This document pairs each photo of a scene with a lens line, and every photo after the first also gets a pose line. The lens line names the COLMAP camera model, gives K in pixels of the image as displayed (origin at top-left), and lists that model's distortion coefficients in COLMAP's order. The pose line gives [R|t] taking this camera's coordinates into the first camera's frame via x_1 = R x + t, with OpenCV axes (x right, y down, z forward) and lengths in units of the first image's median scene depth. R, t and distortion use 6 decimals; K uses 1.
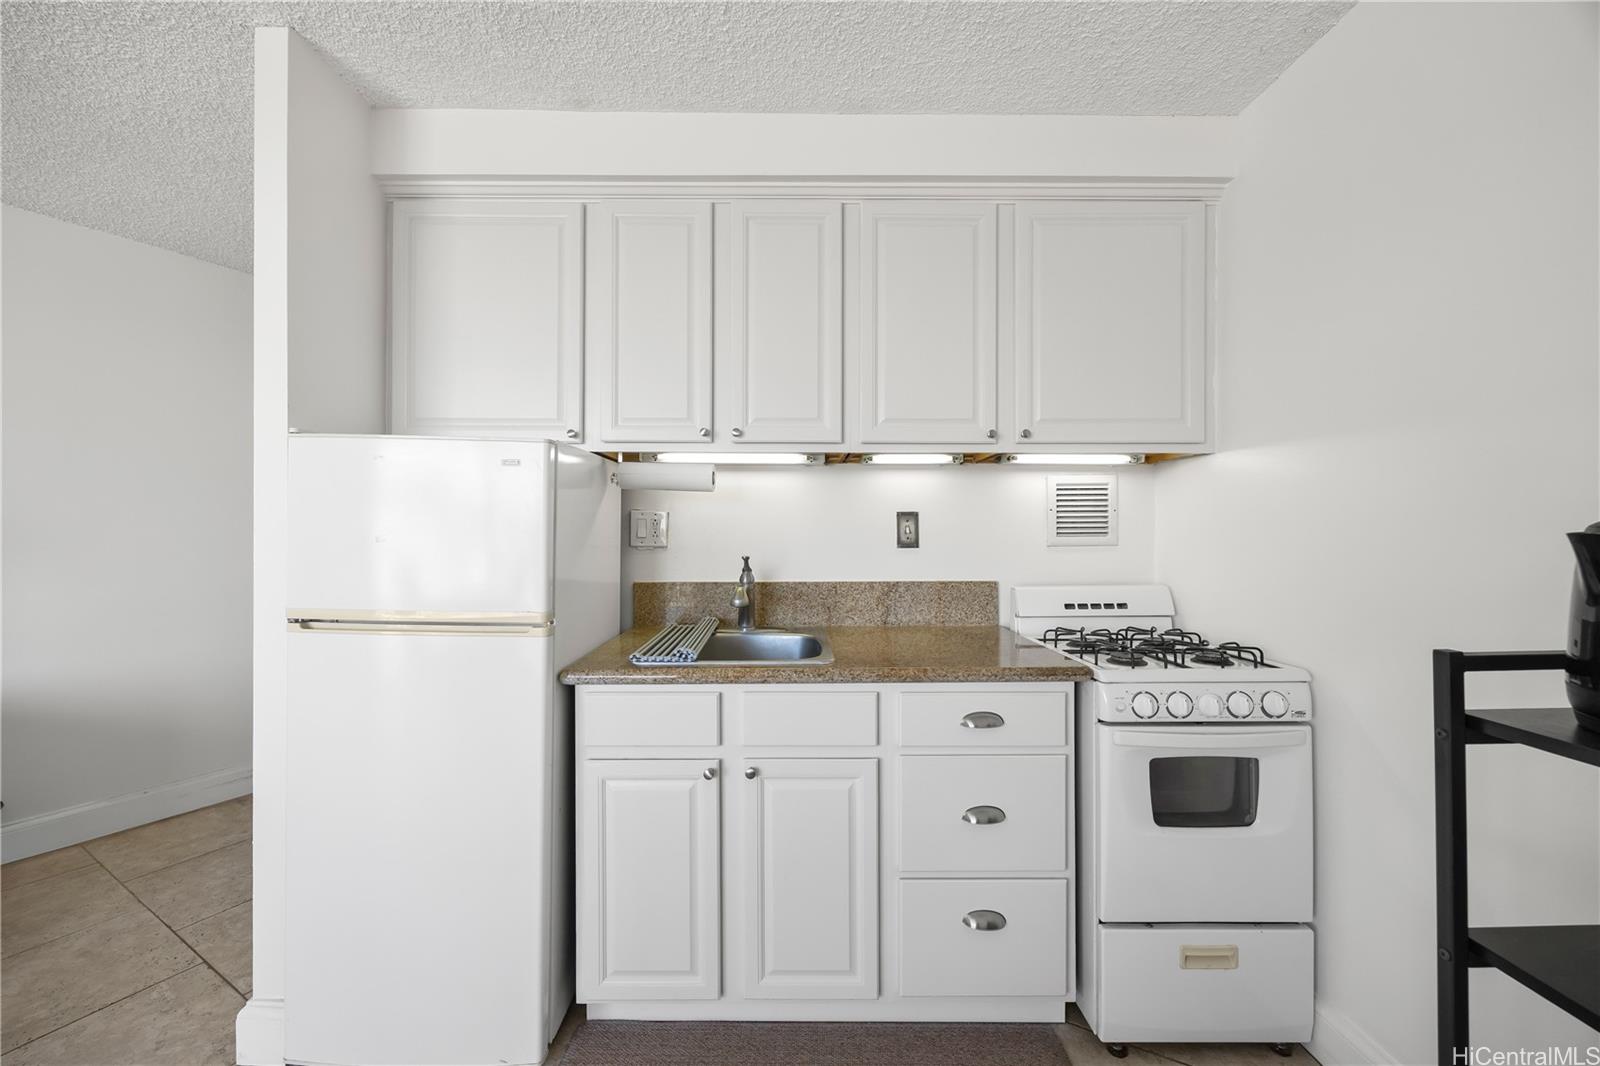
lens RADIAL K [[611.5, 0, 794.5], [0, 611.5, 531.0], [0, 0, 1]] dist [-0.003824, -0.000083]
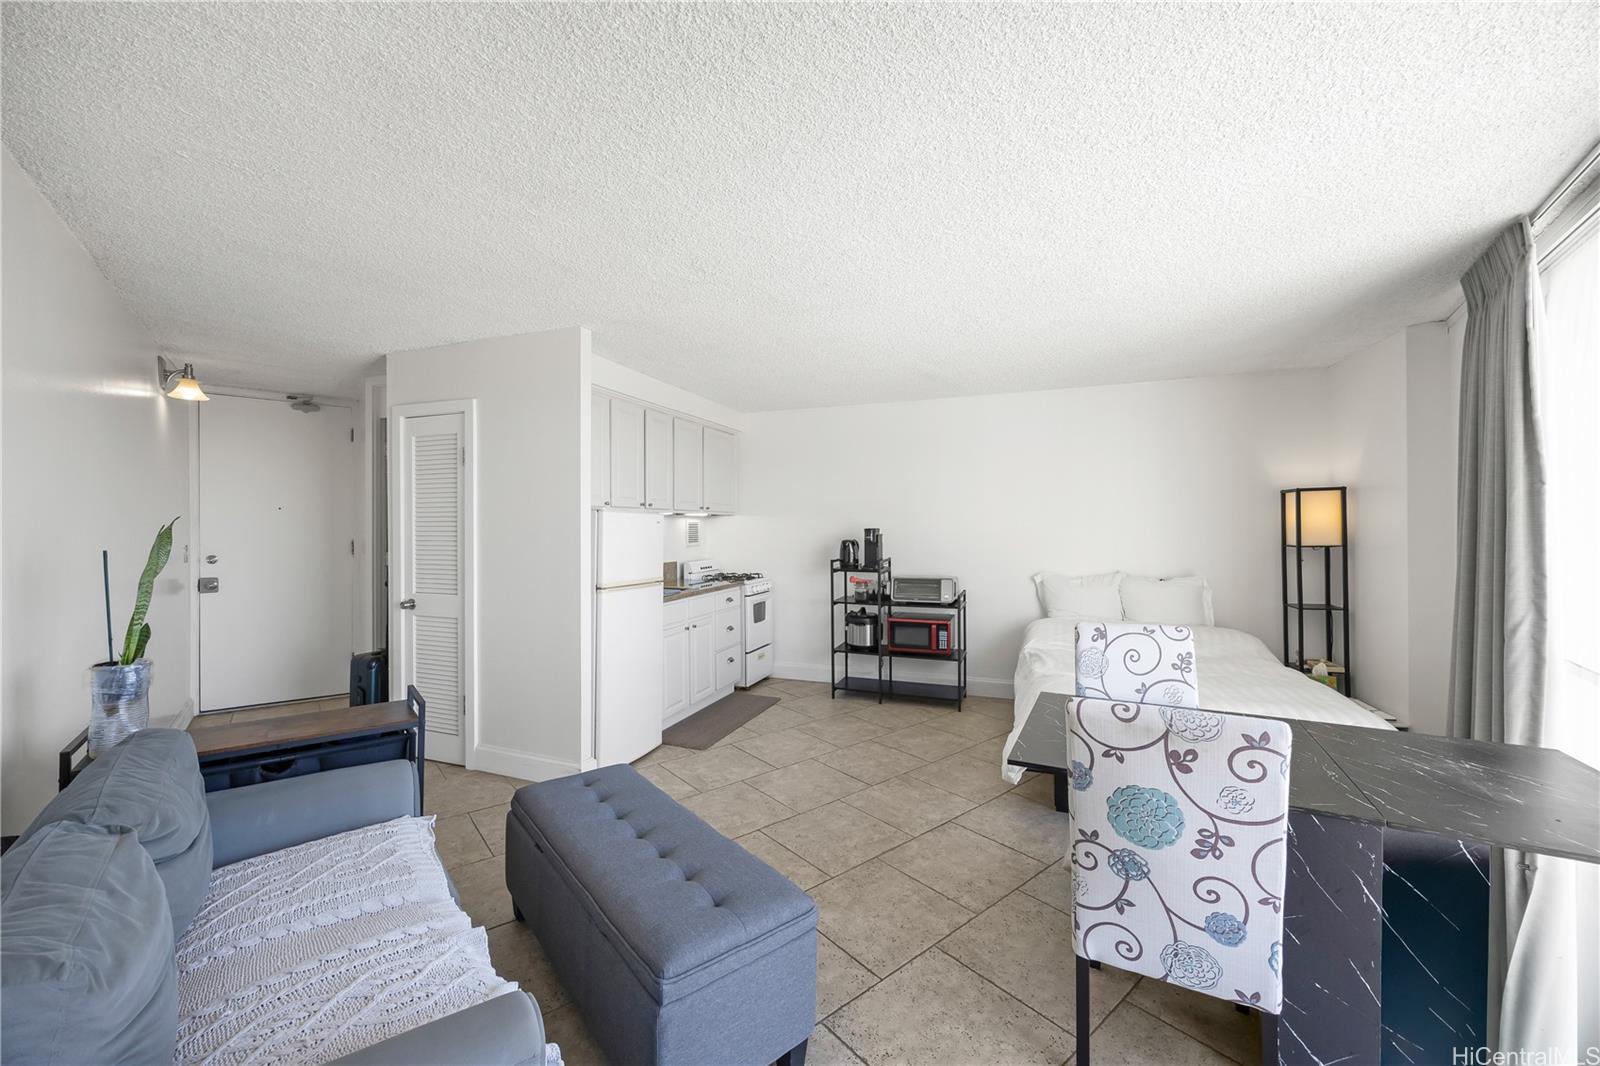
lens RADIAL K [[611.5, 0, 794.5], [0, 611.5, 531.0], [0, 0, 1]] dist [-0.003824, -0.000083]
pose [[0.366560, -0.008091, 0.930359, -2.141465], [0.004619, 0.999966, 0.006876, -0.068083], [-0.930383, 0.001776, 0.366585, -0.438621]]
